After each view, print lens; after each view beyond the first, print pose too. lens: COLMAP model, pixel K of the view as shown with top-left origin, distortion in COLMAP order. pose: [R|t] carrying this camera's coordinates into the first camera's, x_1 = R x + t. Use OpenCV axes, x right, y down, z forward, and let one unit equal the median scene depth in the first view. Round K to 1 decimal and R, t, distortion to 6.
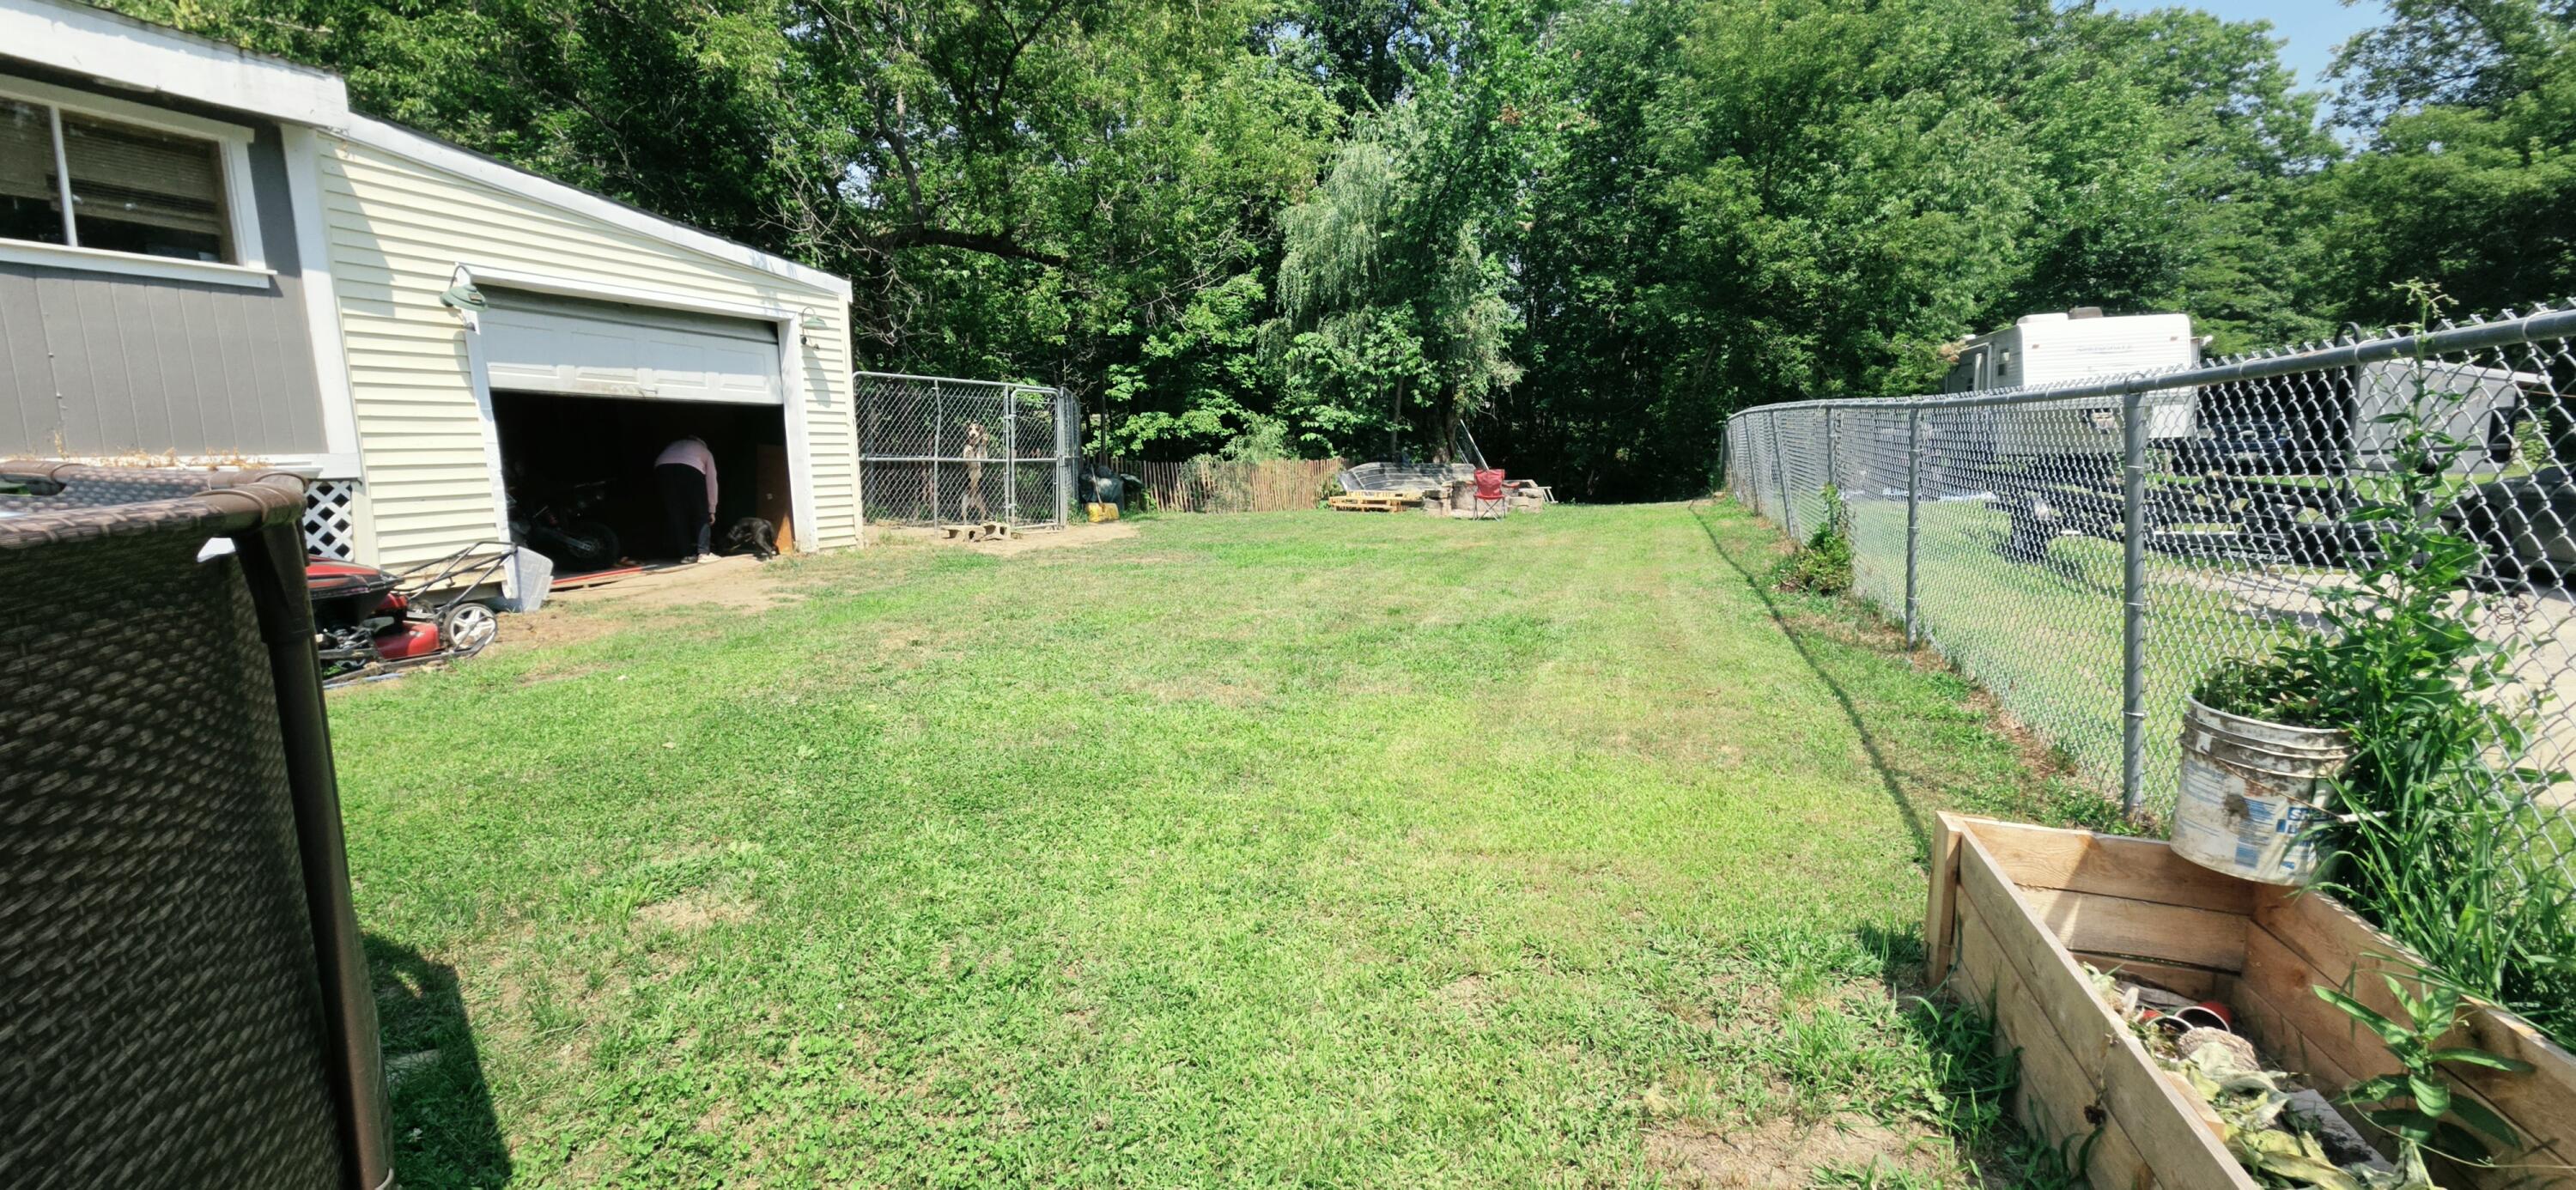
lens RADIAL K [[1062.3, 0, 1282.6], [0, 1062.3, 592.9], [0, 0, 1]] dist [-0.002353, 0.003223]
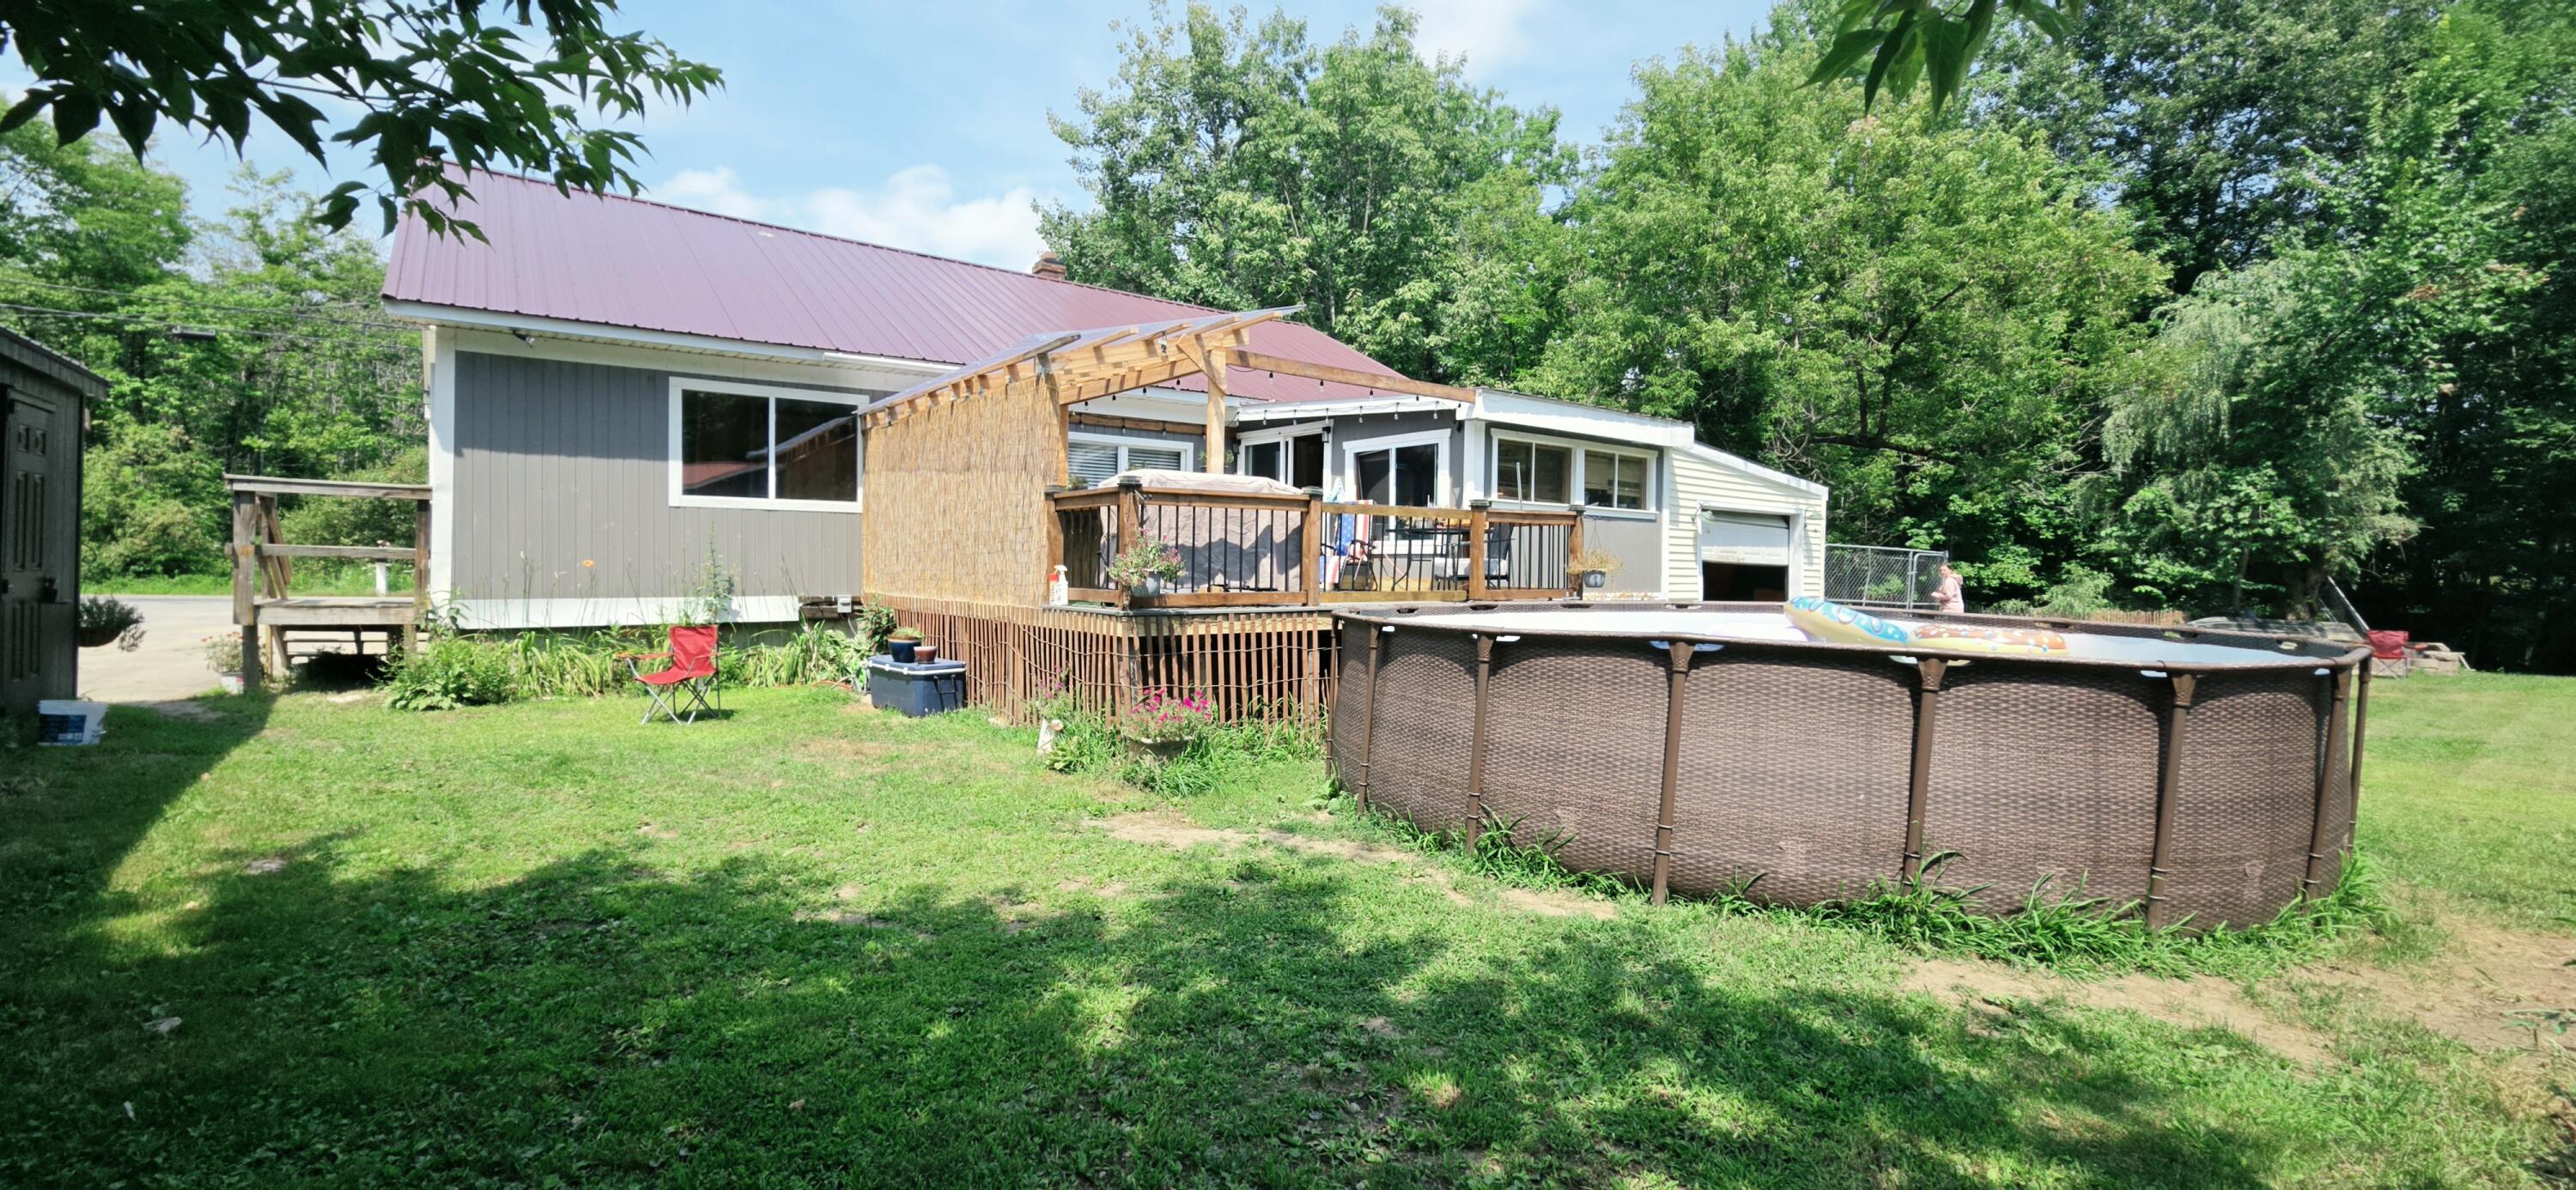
lens RADIAL K [[1062.3, 0, 1282.6], [0, 1062.3, 592.9], [0, 0, 1]] dist [-0.002353, 0.003223]
pose [[0.831213, 0.040649, -0.554465, -0.098216], [-0.106720, 0.990443, -0.087375, 0.041461], [0.545614, 0.131800, 0.827607, -0.353344]]
